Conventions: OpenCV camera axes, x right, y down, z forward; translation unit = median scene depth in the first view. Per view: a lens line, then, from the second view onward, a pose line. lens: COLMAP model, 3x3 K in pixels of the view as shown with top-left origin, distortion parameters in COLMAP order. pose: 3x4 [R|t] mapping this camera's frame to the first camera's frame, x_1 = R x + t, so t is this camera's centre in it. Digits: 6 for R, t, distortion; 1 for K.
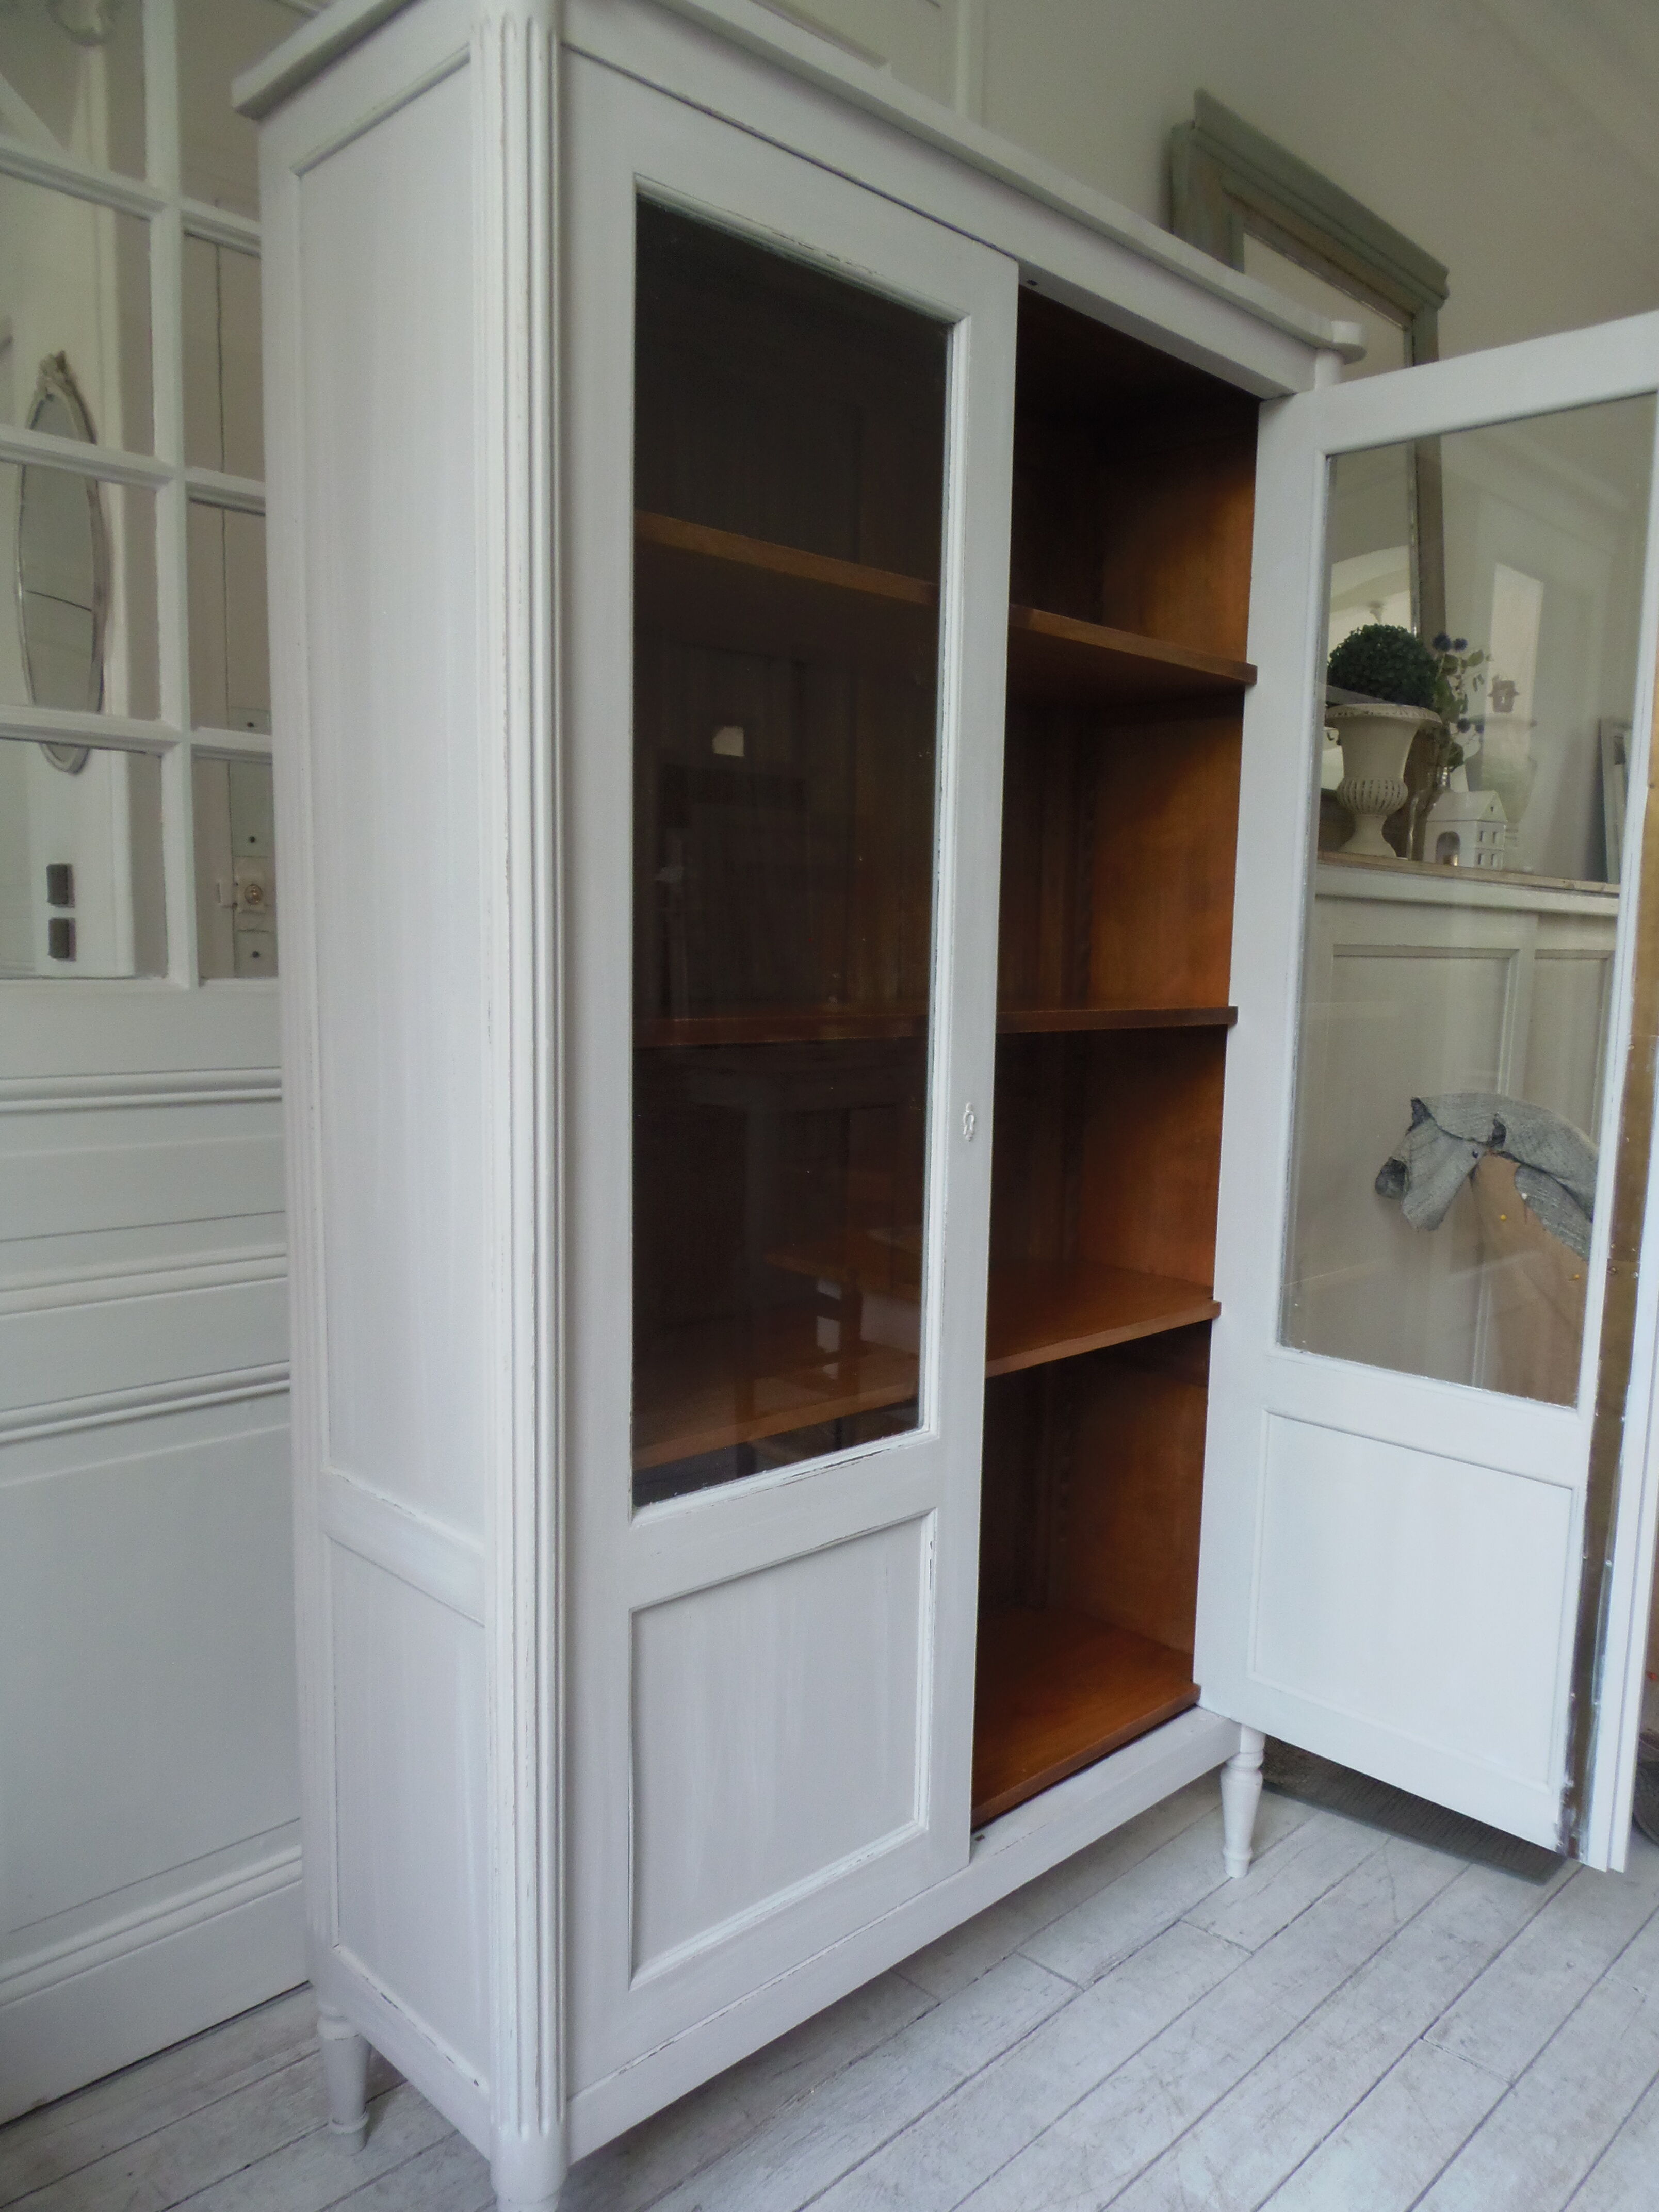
lens RADIAL K [[1591.9, 0, 828.0], [0, 1591.9, 1125.3], [0, 0, 1]] dist [-0.000724, 0.000029]
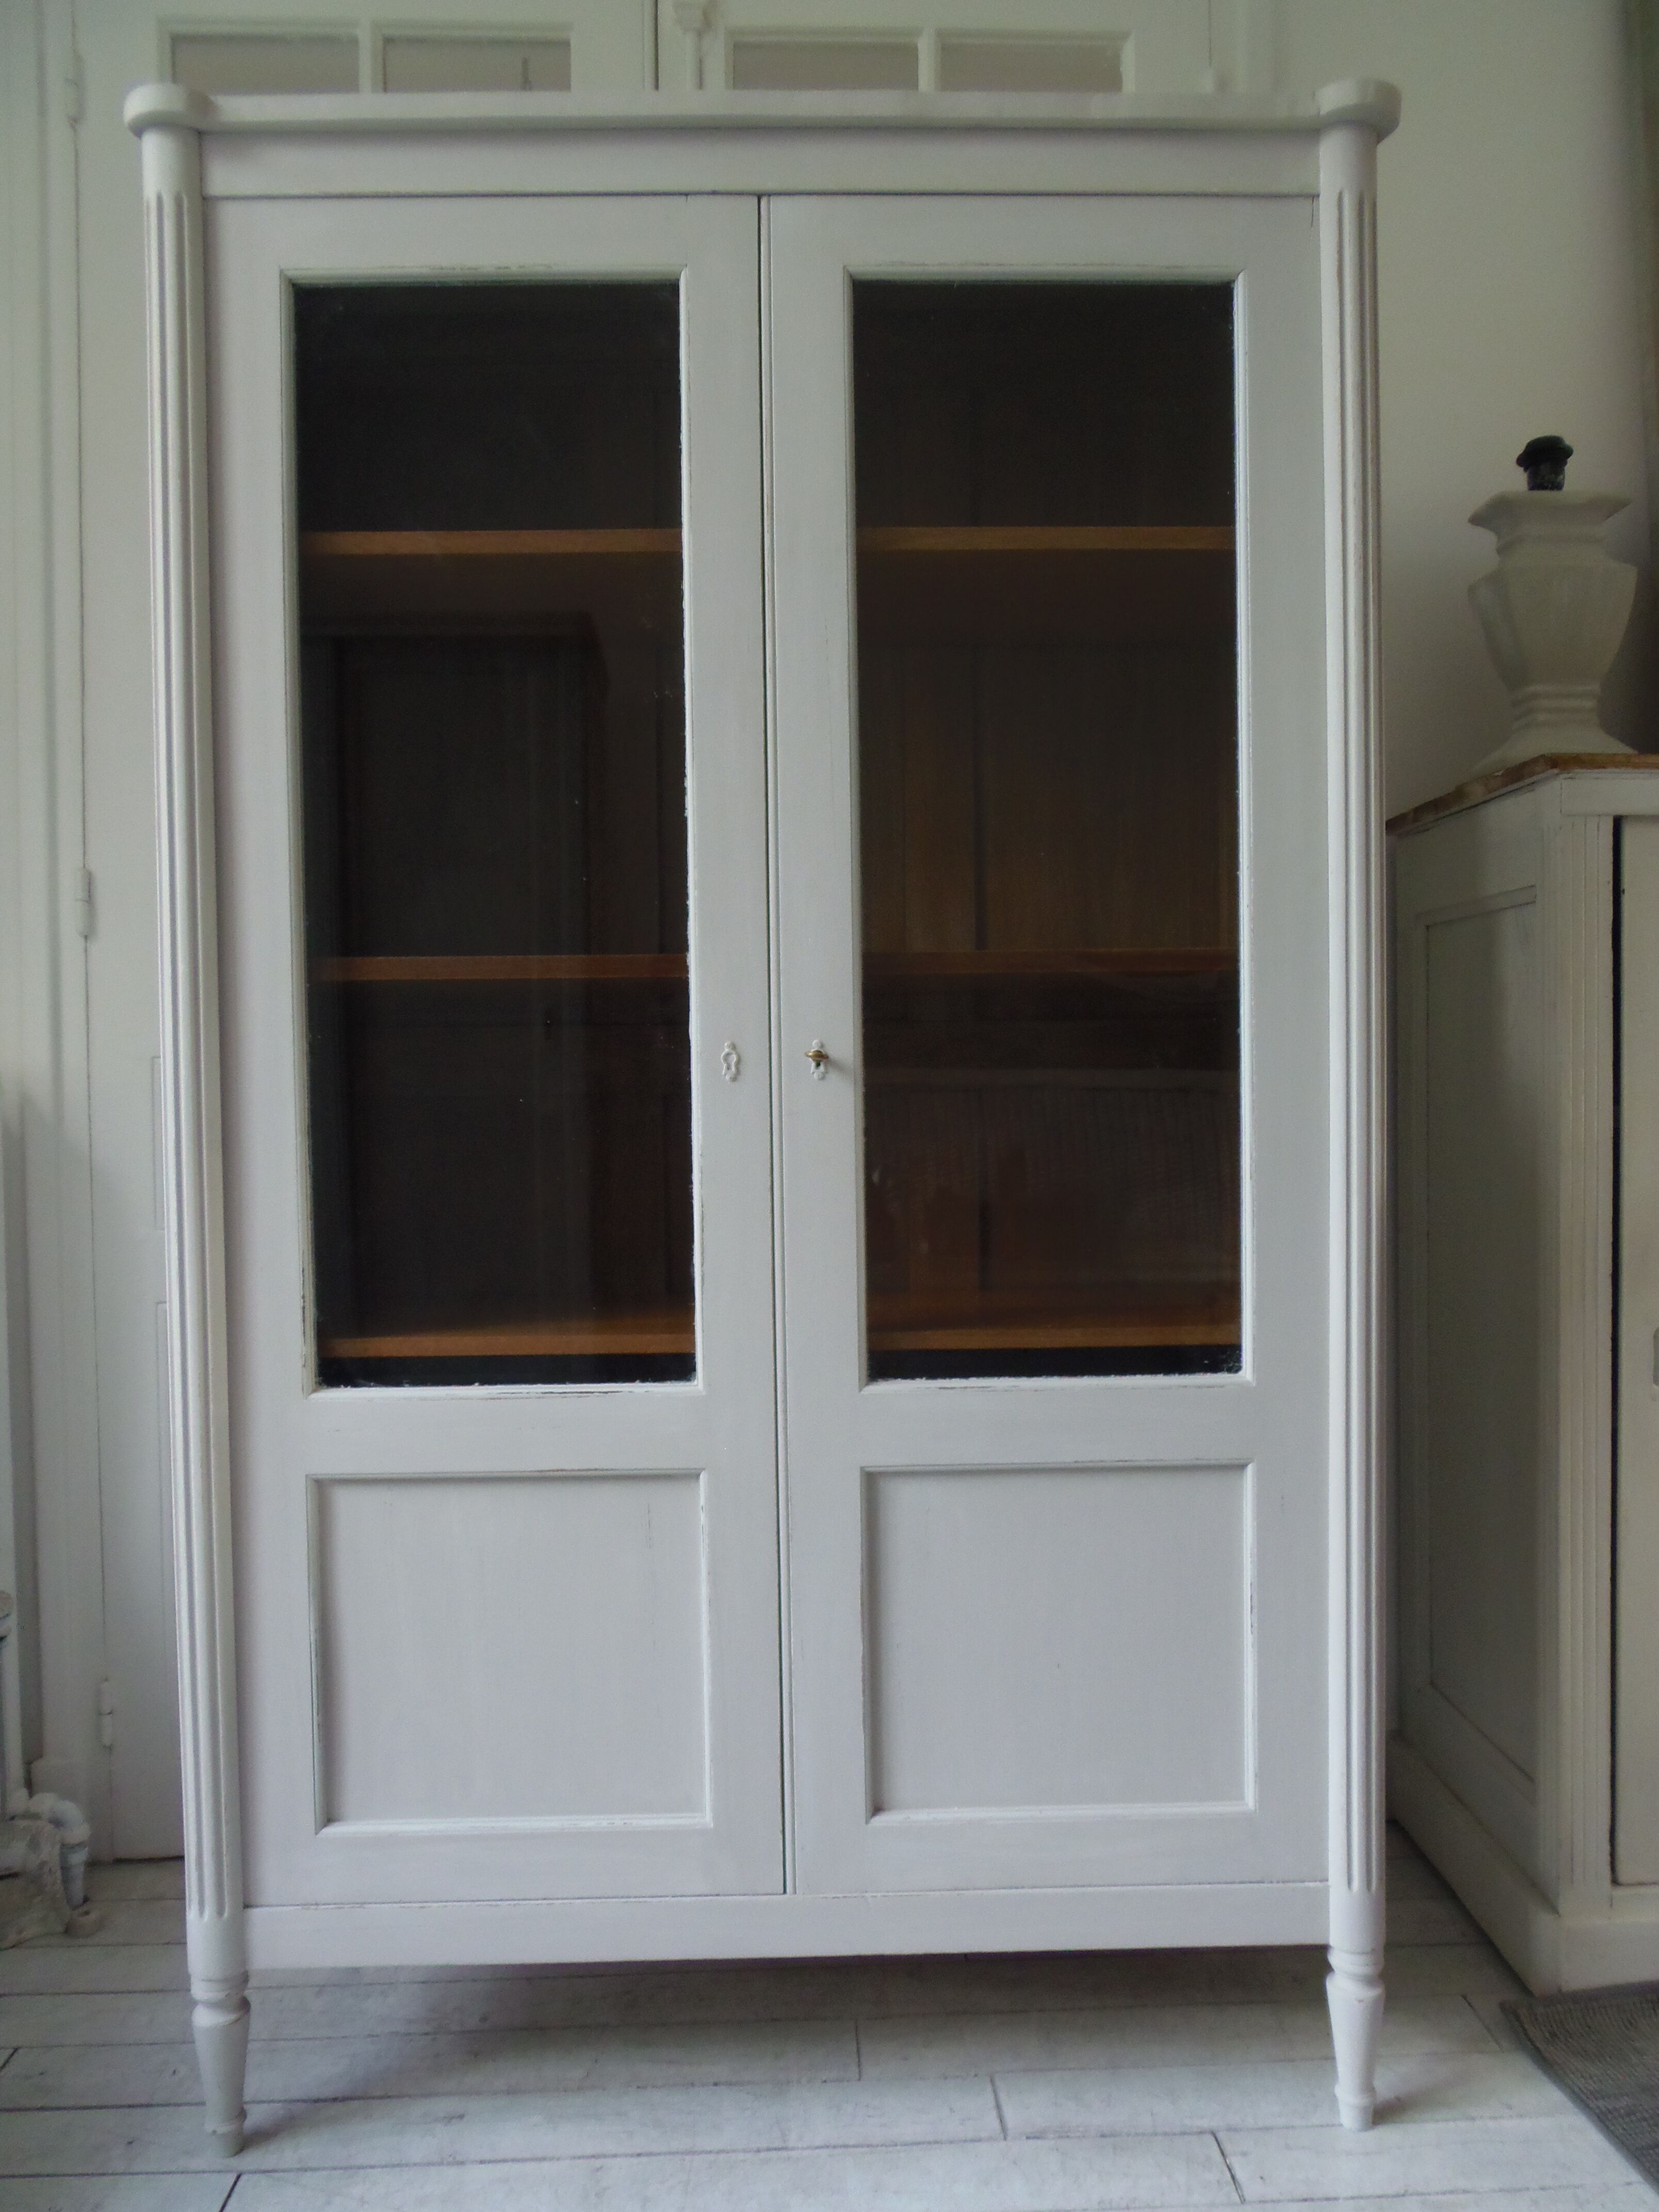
lens RADIAL K [[1553.7, 0, 846.8], [0, 1553.7, 1129.8], [0, 0, 1]] dist [-0.005399, -0.009465]
pose [[0.733401, -0.018790, -0.679536, 0.747400], [-0.051263, 0.995243, -0.082846, 0.108836], [0.677861, 0.095594, 0.728949, 0.357285]]
